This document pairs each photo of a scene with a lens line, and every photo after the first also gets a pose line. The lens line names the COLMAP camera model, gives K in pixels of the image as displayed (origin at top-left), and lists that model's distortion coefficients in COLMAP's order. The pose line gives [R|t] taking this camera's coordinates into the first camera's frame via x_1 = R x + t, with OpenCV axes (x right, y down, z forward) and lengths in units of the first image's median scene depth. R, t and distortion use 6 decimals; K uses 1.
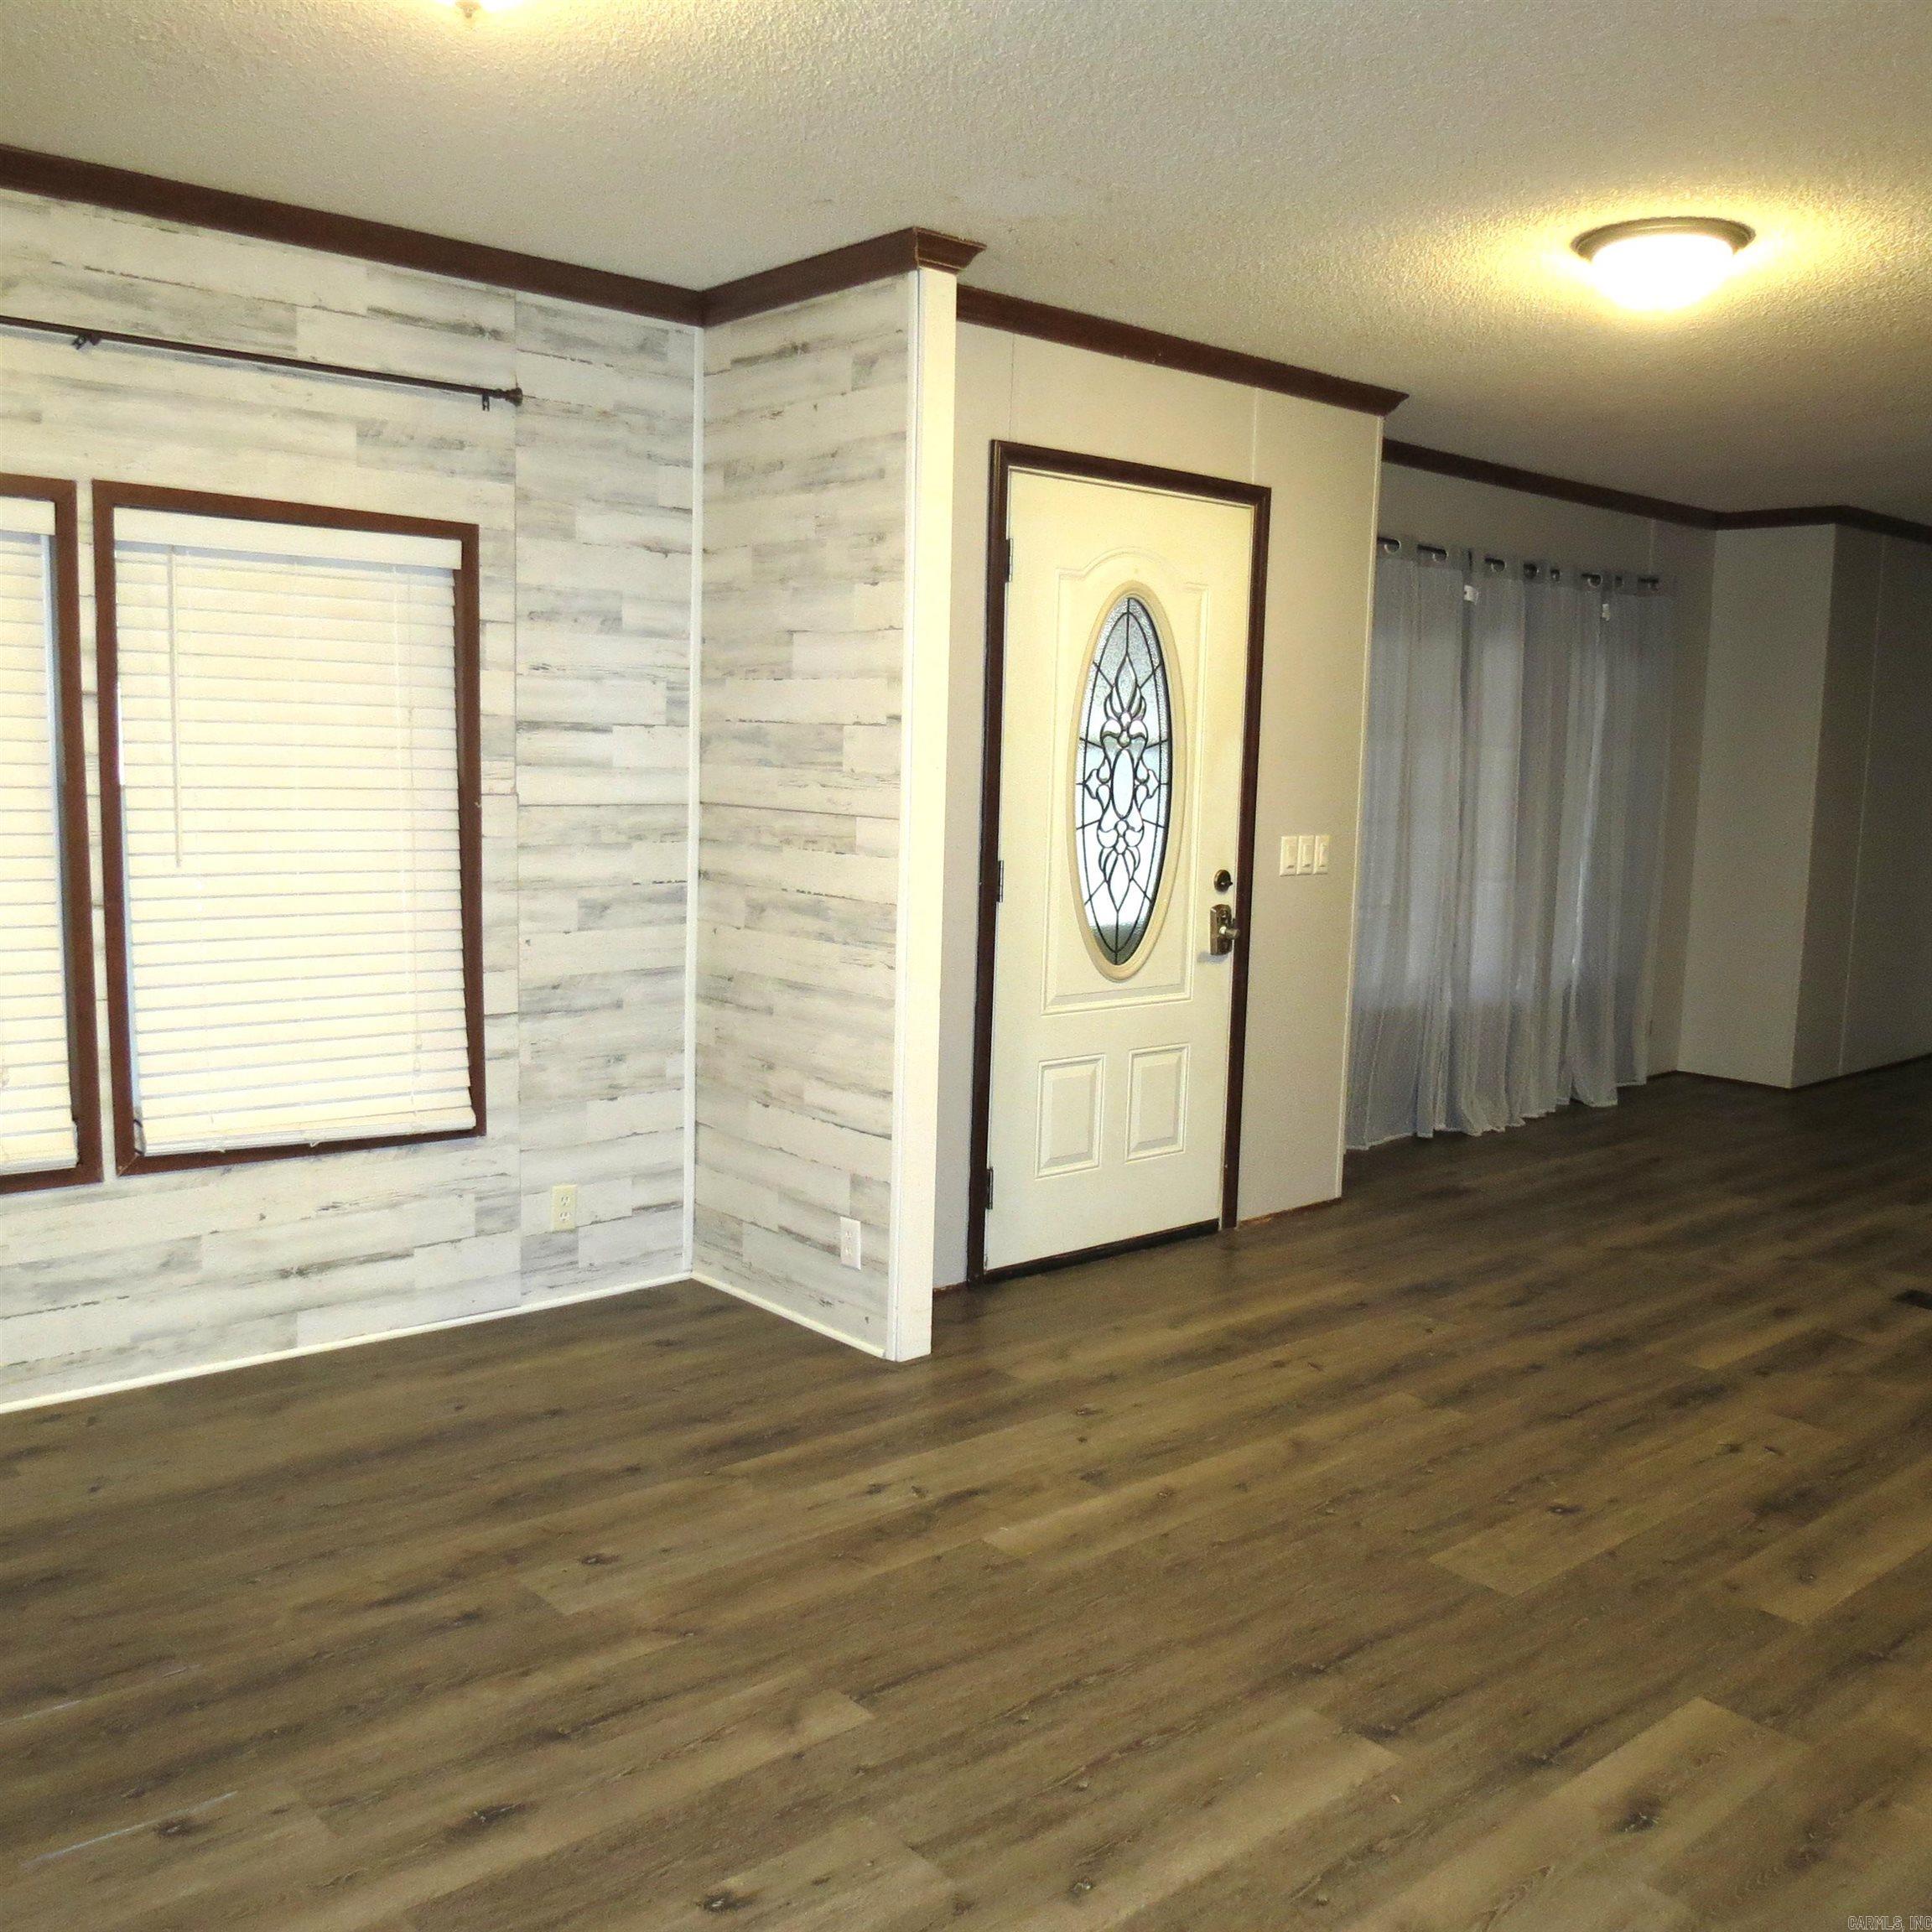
lens RADIAL K [[1848.2, 0, 966.0], [0, 1848.2, 966.0], [0, 0, 1]] dist [-0.038667, 0.020704]
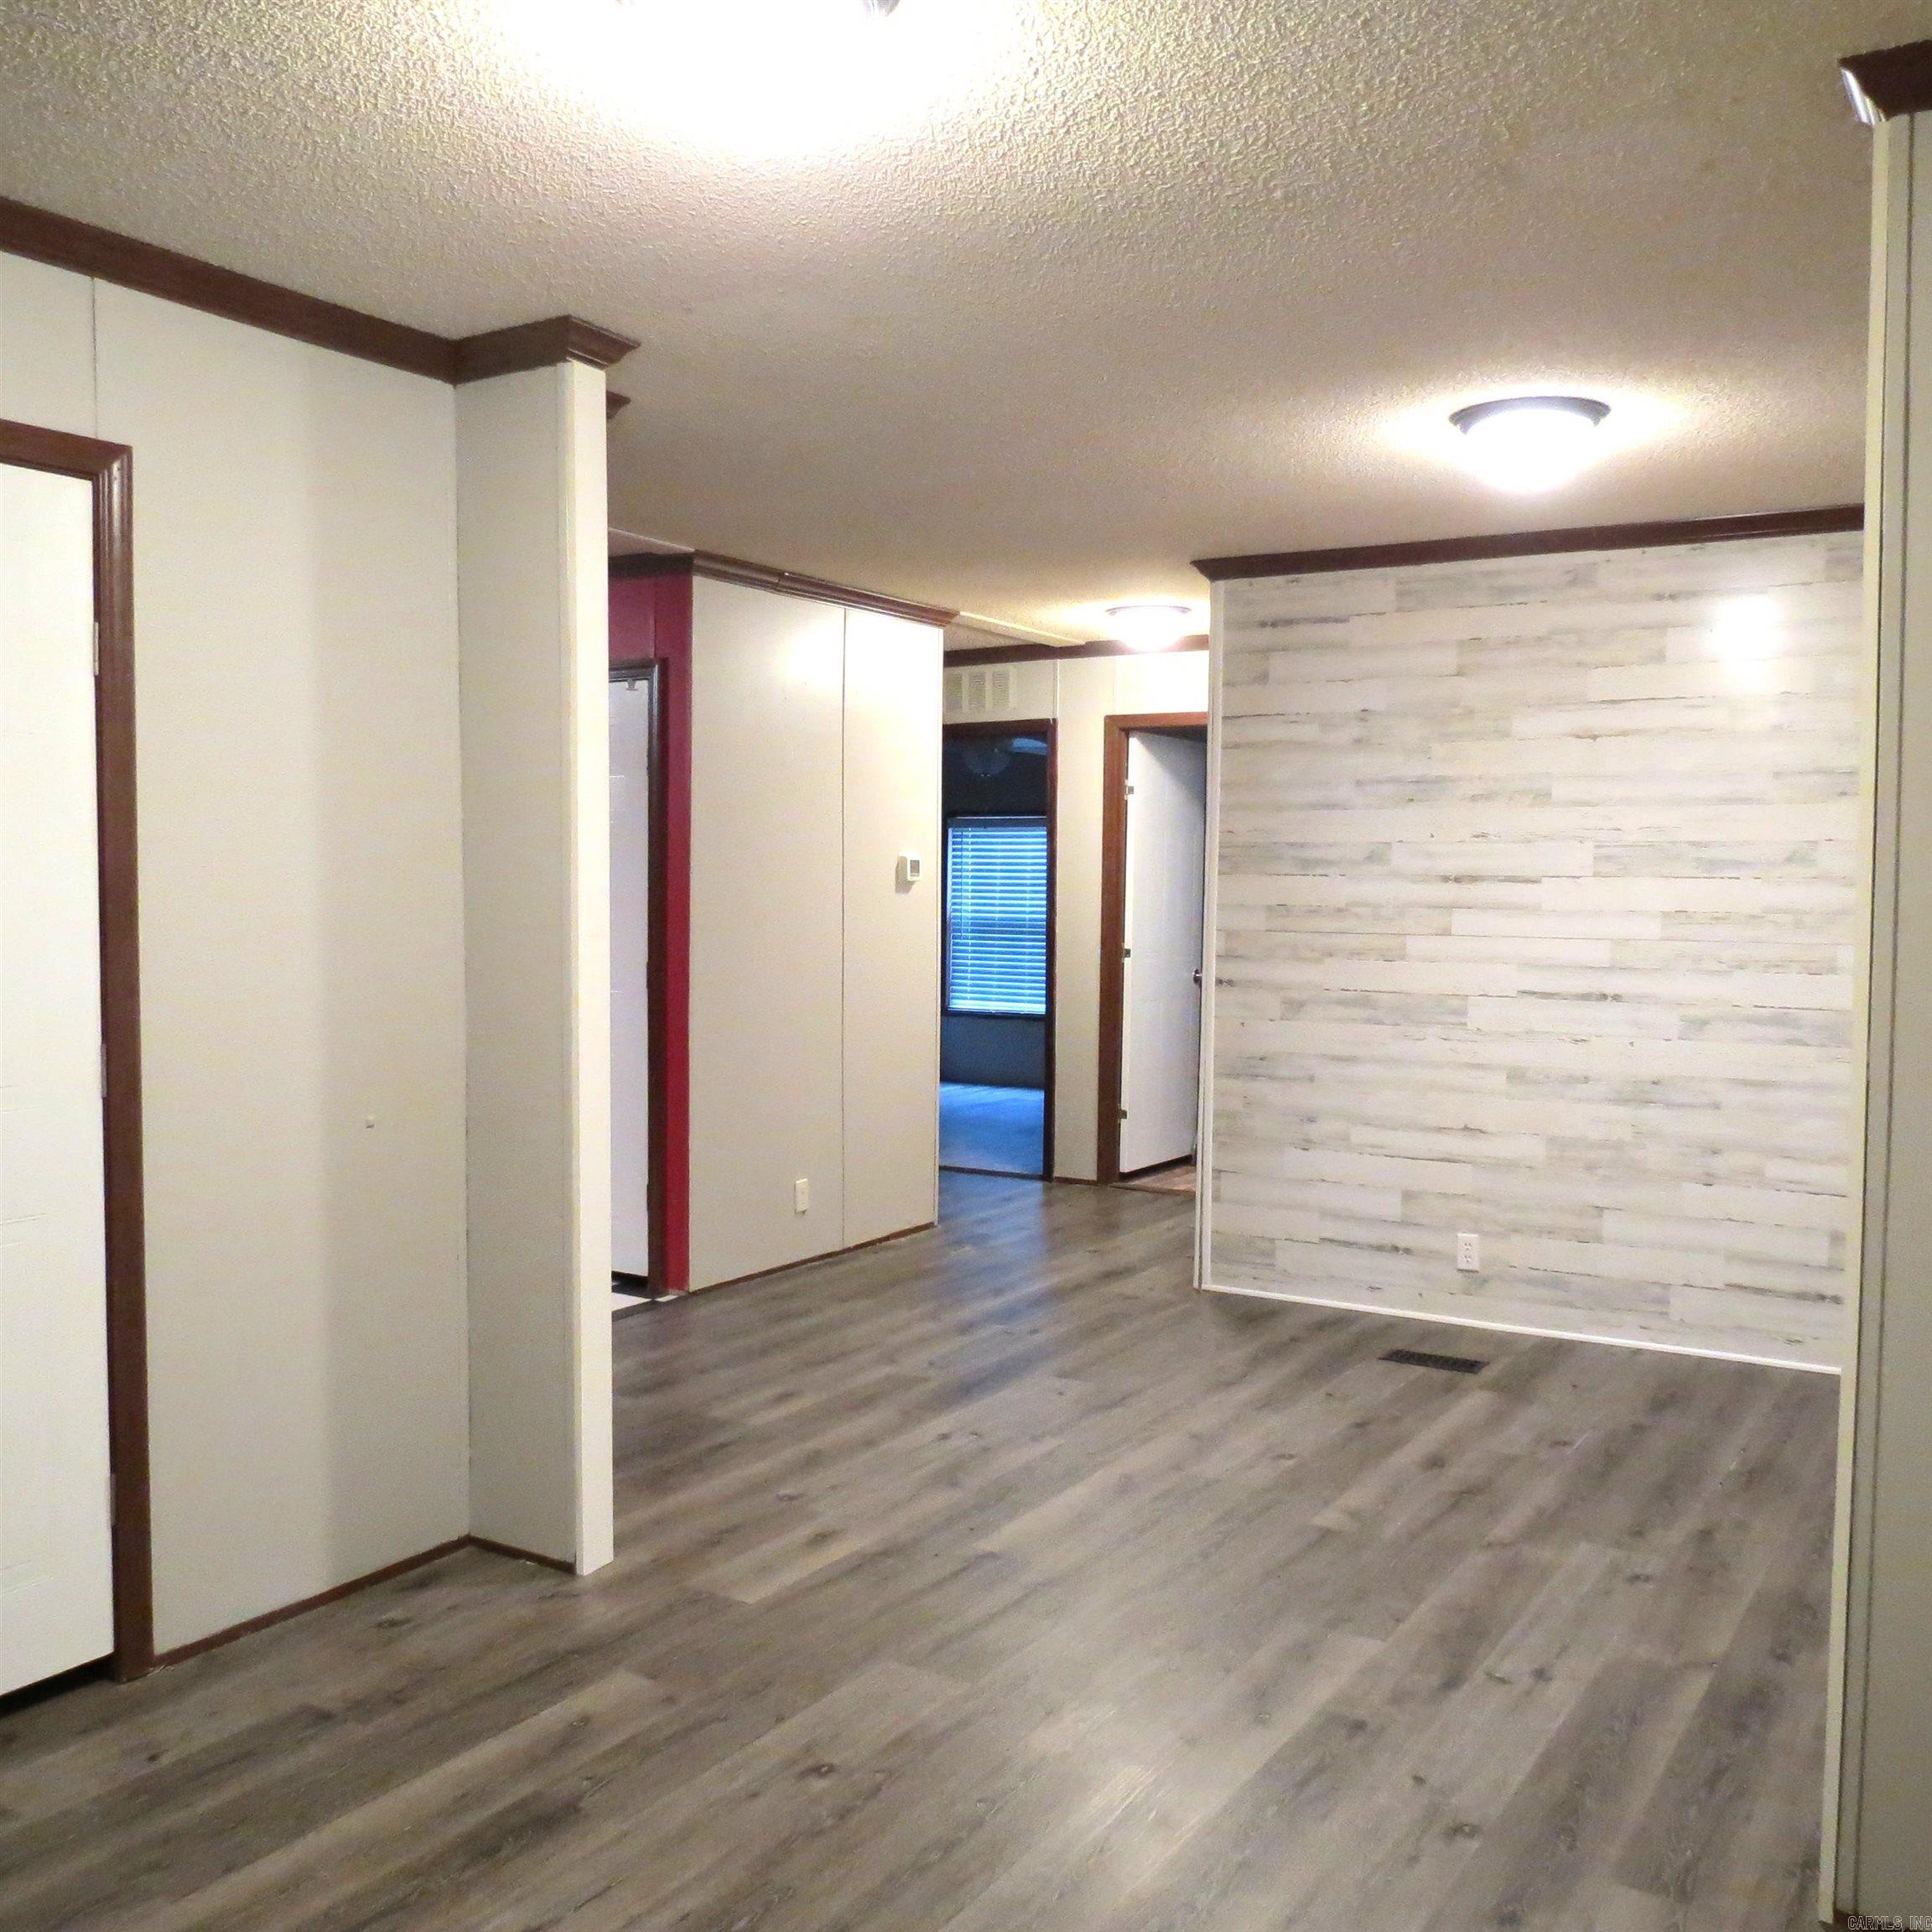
lens RADIAL K [[1848.2, 0, 966.0], [0, 1848.2, 966.0], [0, 0, 1]] dist [-0.038667, 0.020704]
pose [[-0.957666, -0.026272, -0.286681, 0.437458], [-0.073256, 0.985285, 0.154423, -0.167590], [0.278406, 0.168887, -0.945498, 1.496113]]
